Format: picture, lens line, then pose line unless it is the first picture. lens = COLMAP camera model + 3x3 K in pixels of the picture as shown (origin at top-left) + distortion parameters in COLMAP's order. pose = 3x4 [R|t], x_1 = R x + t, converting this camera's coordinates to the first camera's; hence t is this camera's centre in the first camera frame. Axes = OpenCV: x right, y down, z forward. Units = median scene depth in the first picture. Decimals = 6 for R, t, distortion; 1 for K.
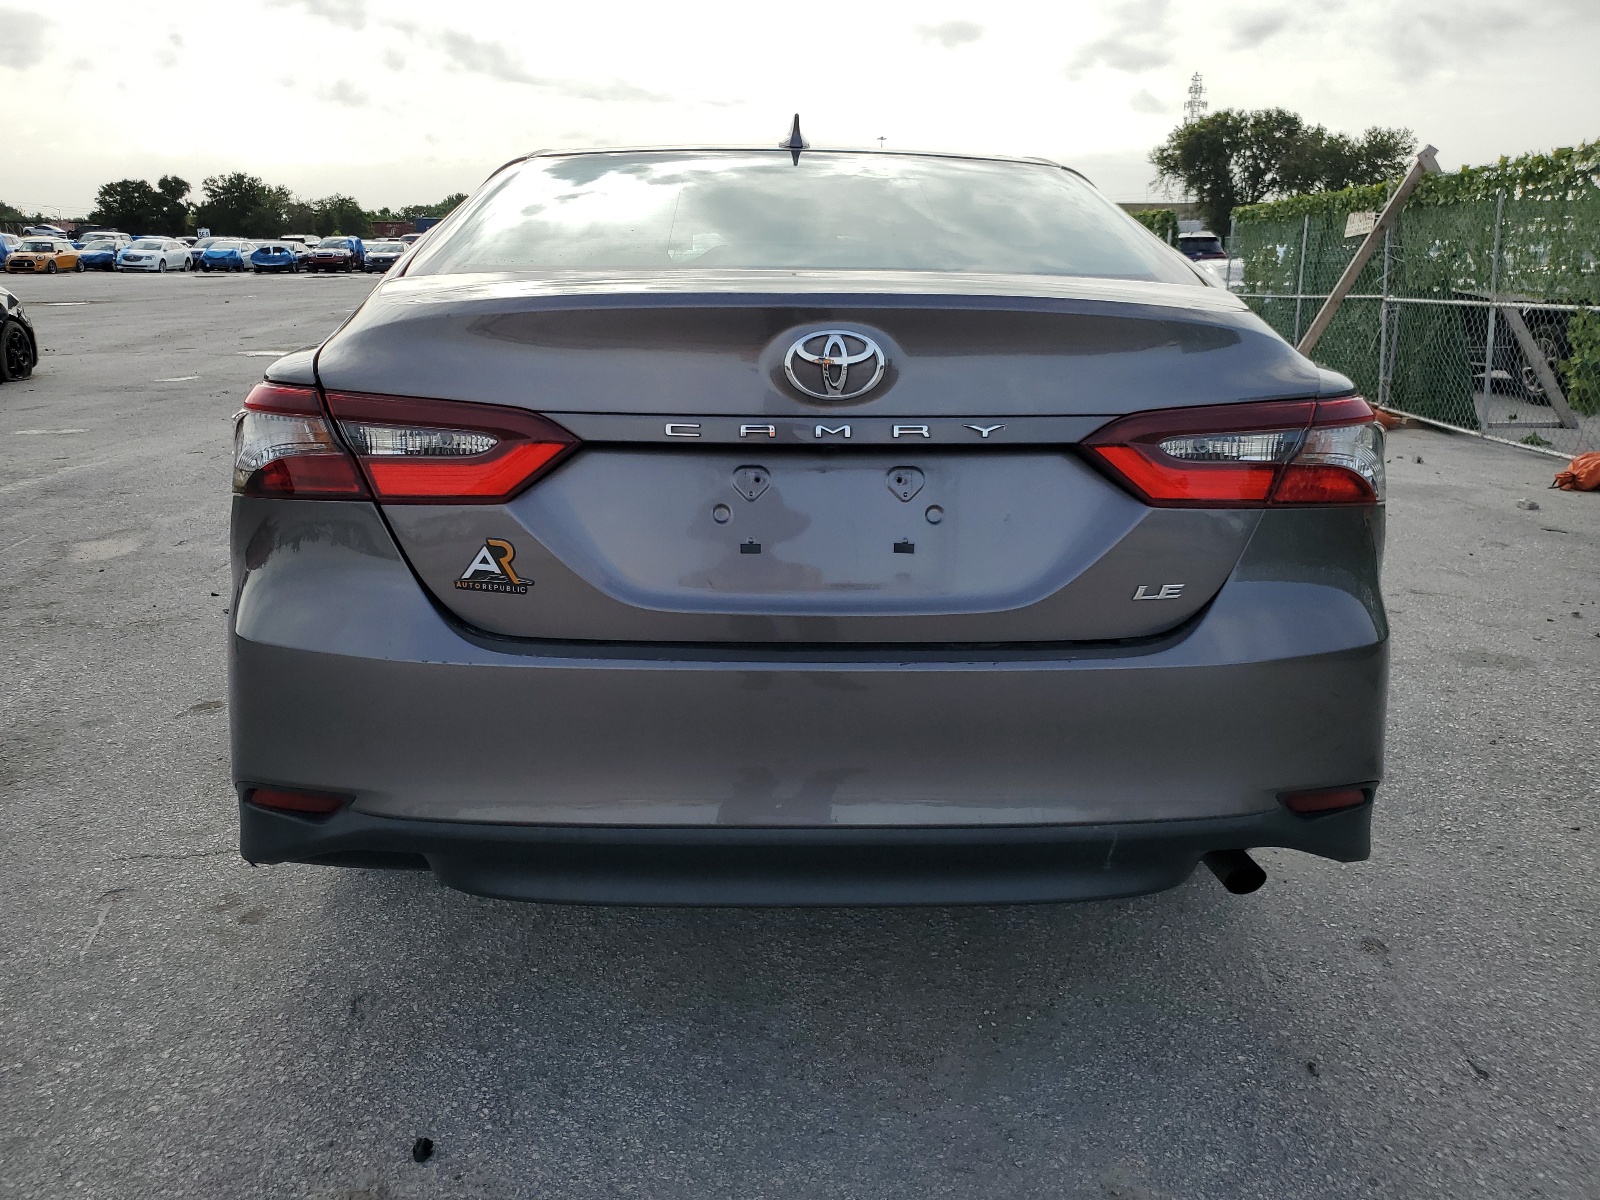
lens RADIAL K [[1218.5, 0, 800.0], [0, 1218.5, 600.0], [0, 0, 1]] dist [0.003934, 0.005697]
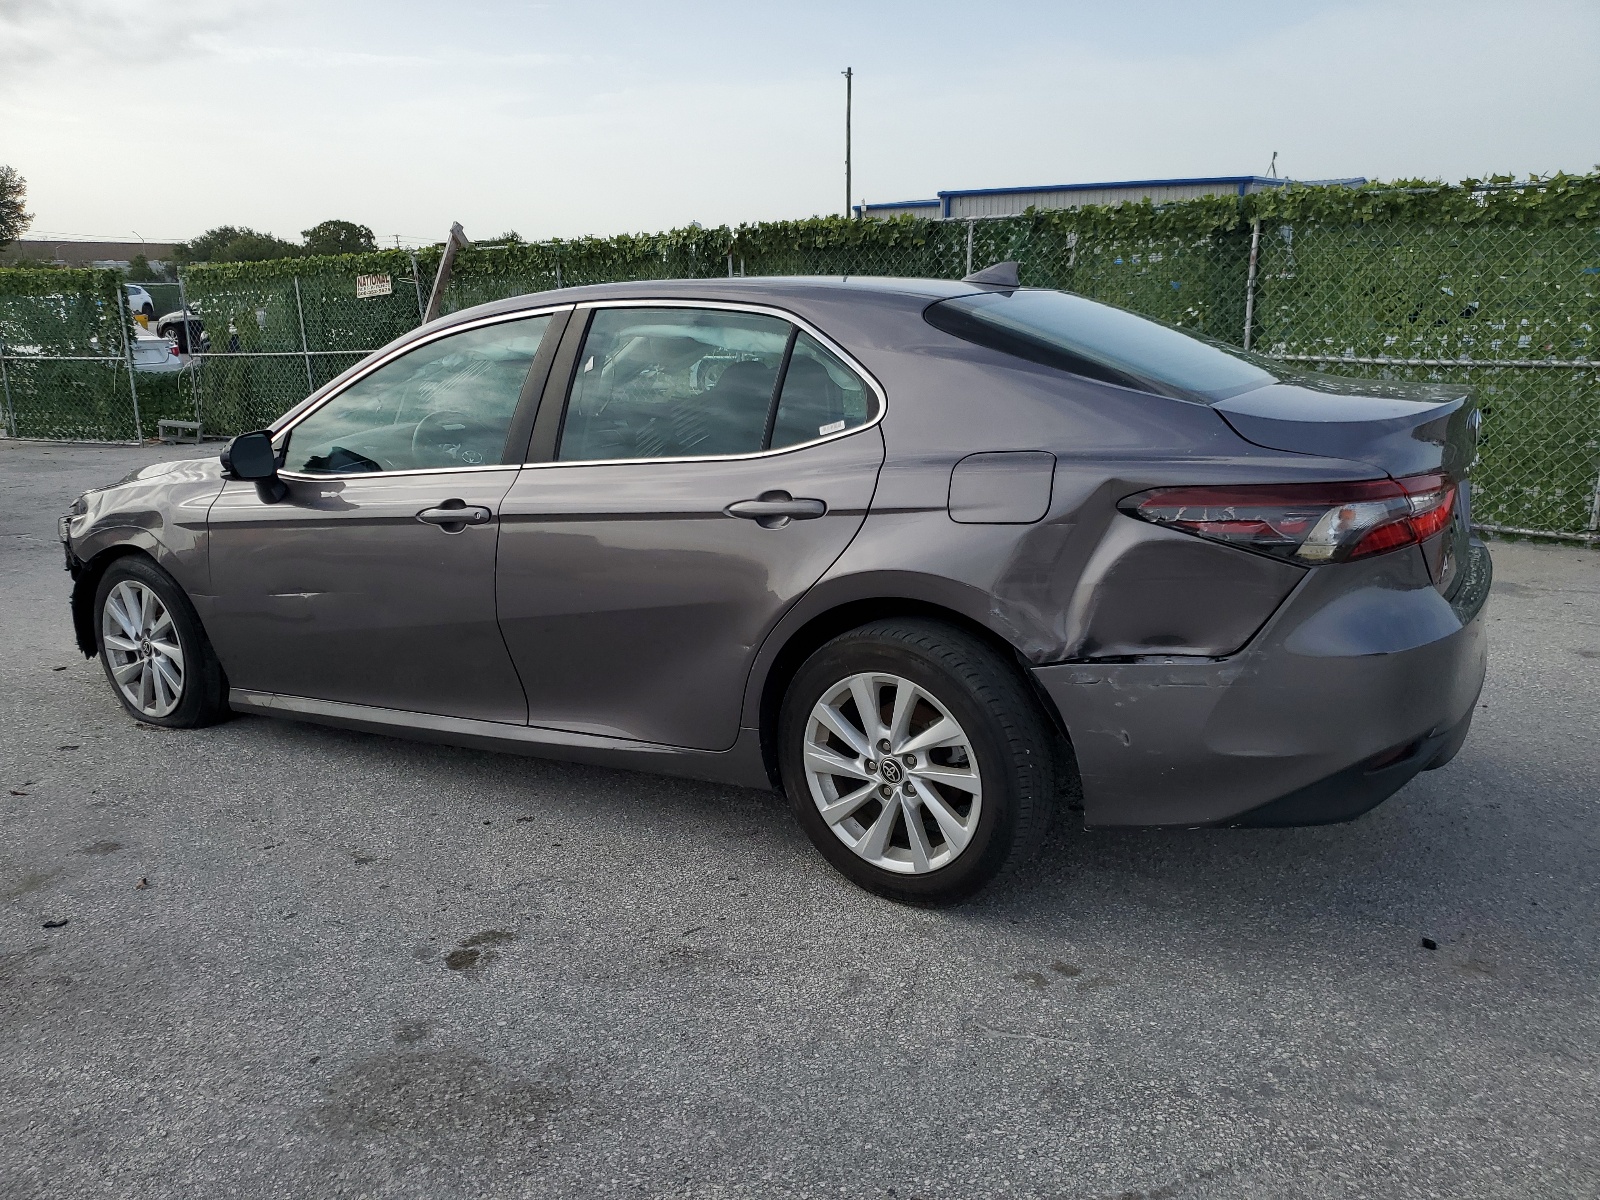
lens RADIAL K [[1218.5, 0, 800.0], [0, 1218.5, 600.0], [0, 0, 1]] dist [0.003934, 0.005697]
pose [[0.558017, -0.217372, 0.800853, -1.552282], [0.242525, 0.965666, 0.093121, -0.263686], [-0.793599, 0.142263, 0.591576, 0.514946]]
